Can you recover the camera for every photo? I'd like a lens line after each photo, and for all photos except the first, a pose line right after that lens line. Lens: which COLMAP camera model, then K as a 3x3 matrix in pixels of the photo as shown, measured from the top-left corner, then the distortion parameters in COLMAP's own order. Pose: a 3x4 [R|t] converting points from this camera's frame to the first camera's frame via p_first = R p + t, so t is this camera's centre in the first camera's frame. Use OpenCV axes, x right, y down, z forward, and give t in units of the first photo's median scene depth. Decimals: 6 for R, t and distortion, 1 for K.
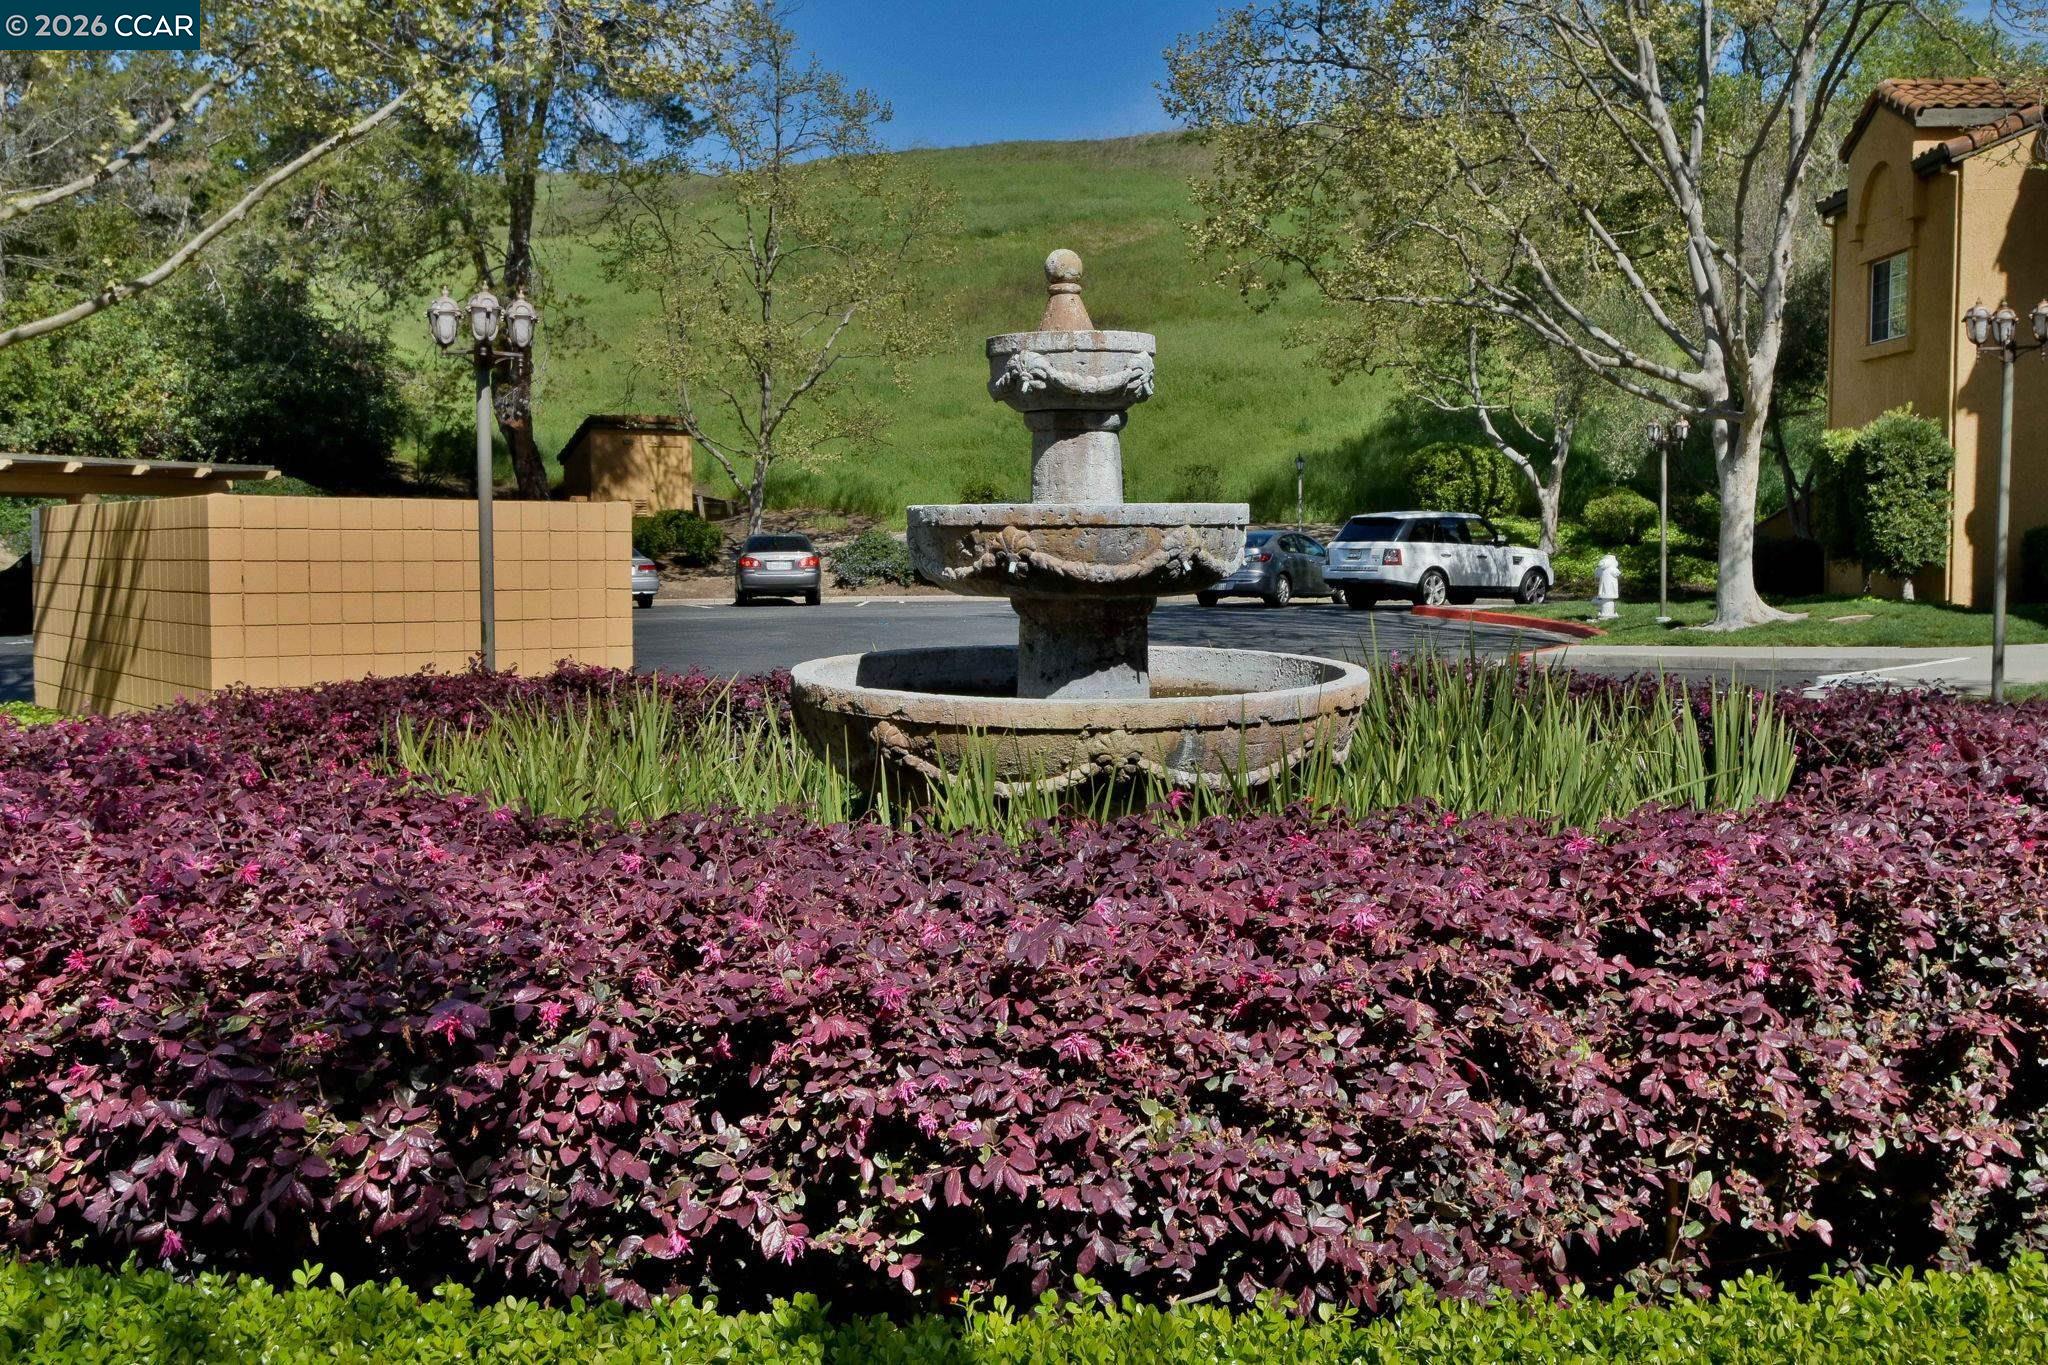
lens RADIAL K [[2270.7, 0, 1024.0], [0, 2270.7, 682.5], [0, 0, 1]] dist [0.054409, -0.016490]
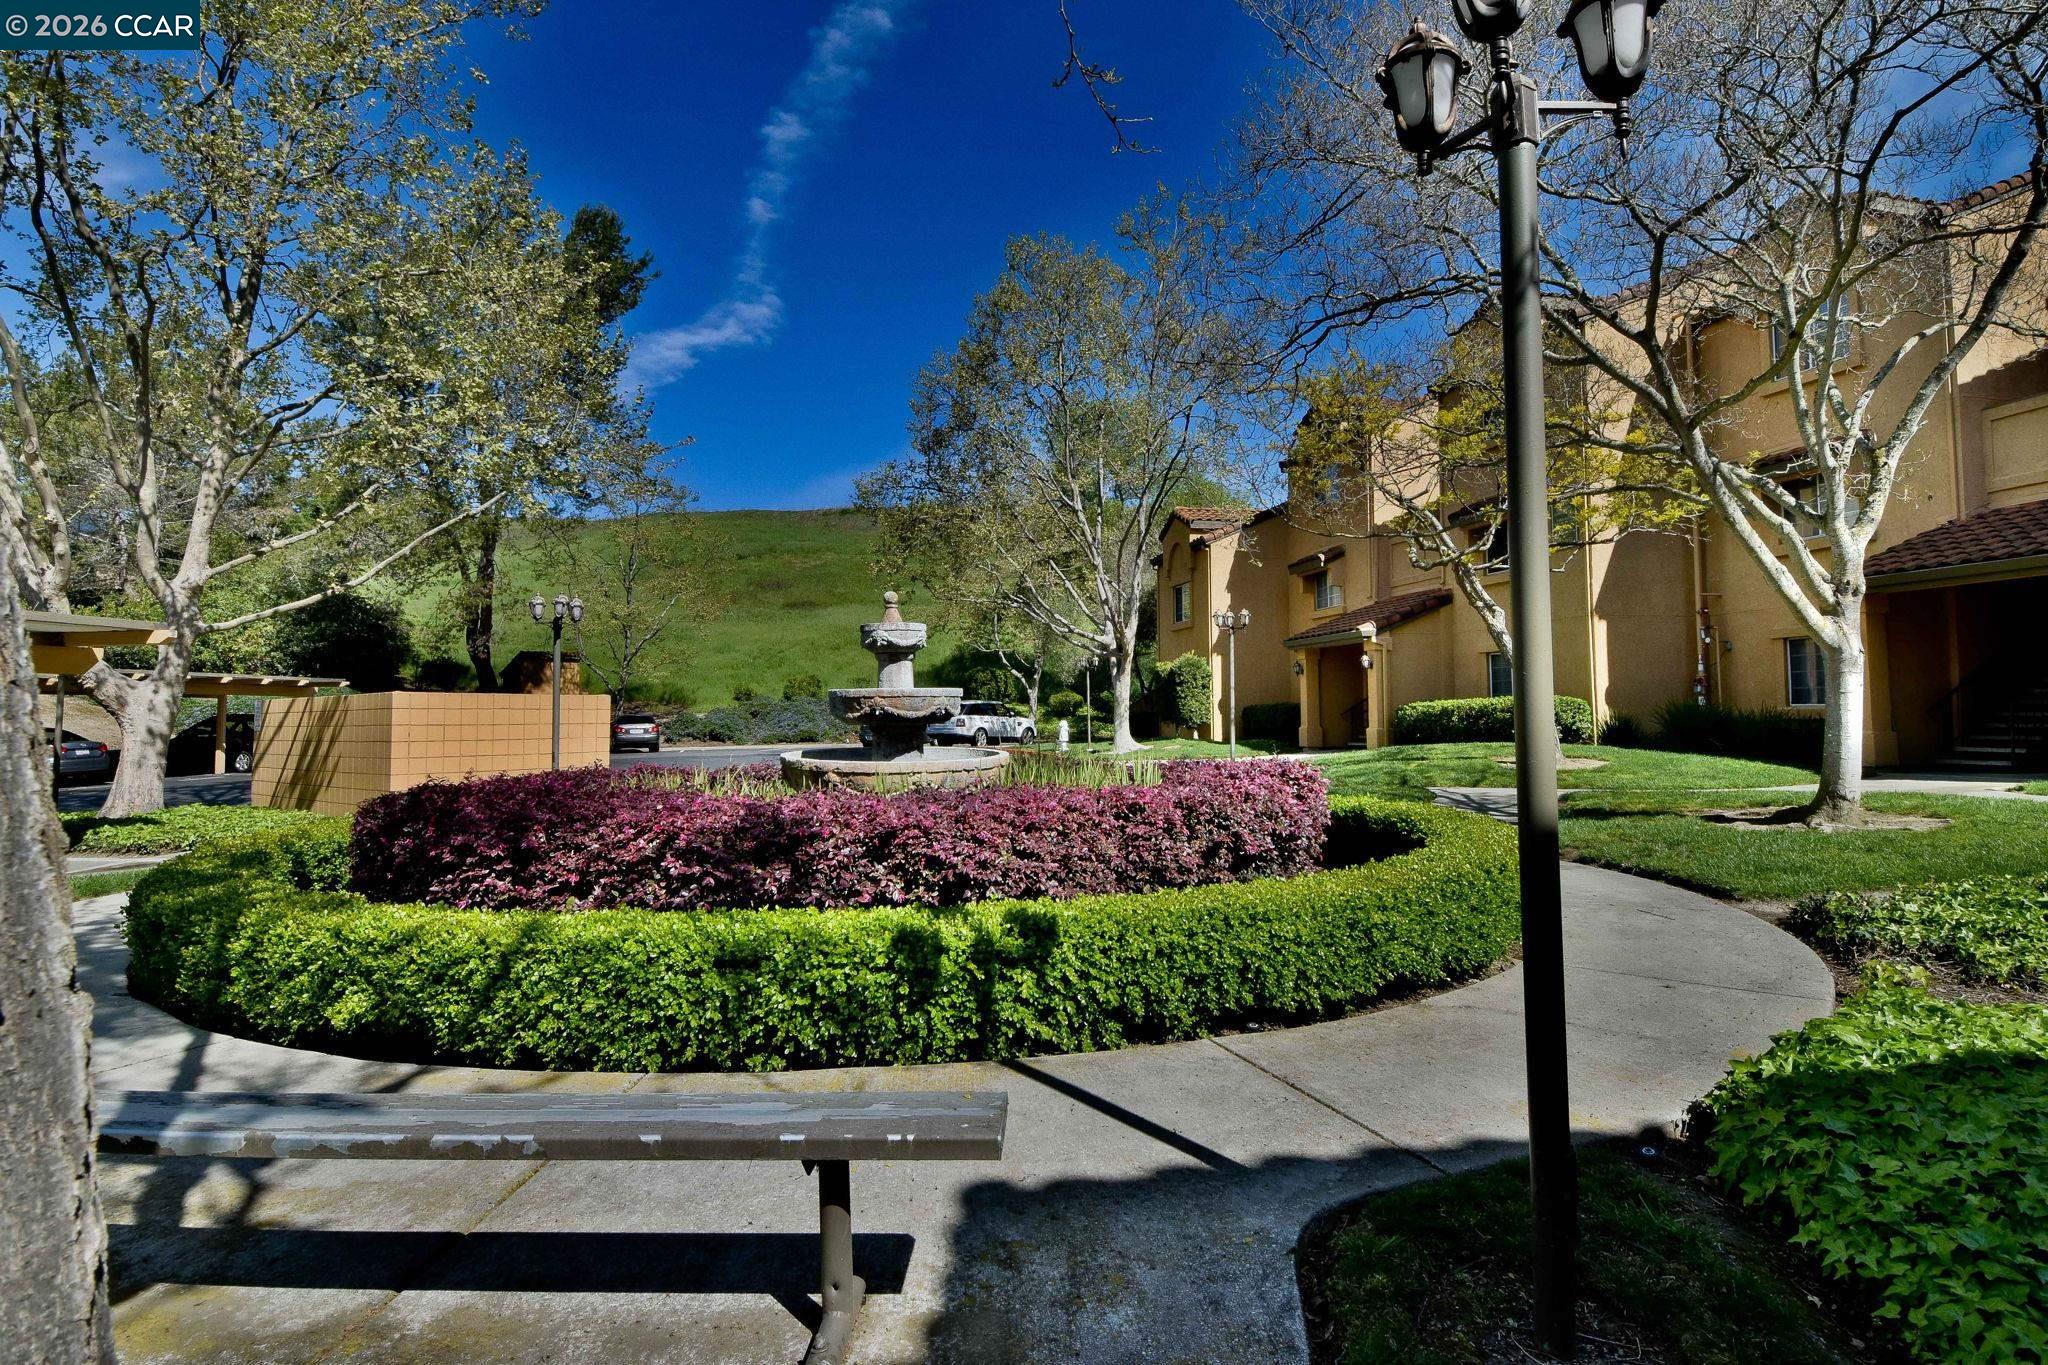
lens RADIAL K [[2270.7, 0, 1024.0], [0, 2270.7, 682.5], [0, 0, 1]] dist [0.054409, -0.016490]
pose [[0.956201, 0.001048, 0.292709, -0.411265], [0.028552, 0.994891, -0.096831, 0.116583], [-0.291315, 0.100947, 0.951286, -1.036011]]
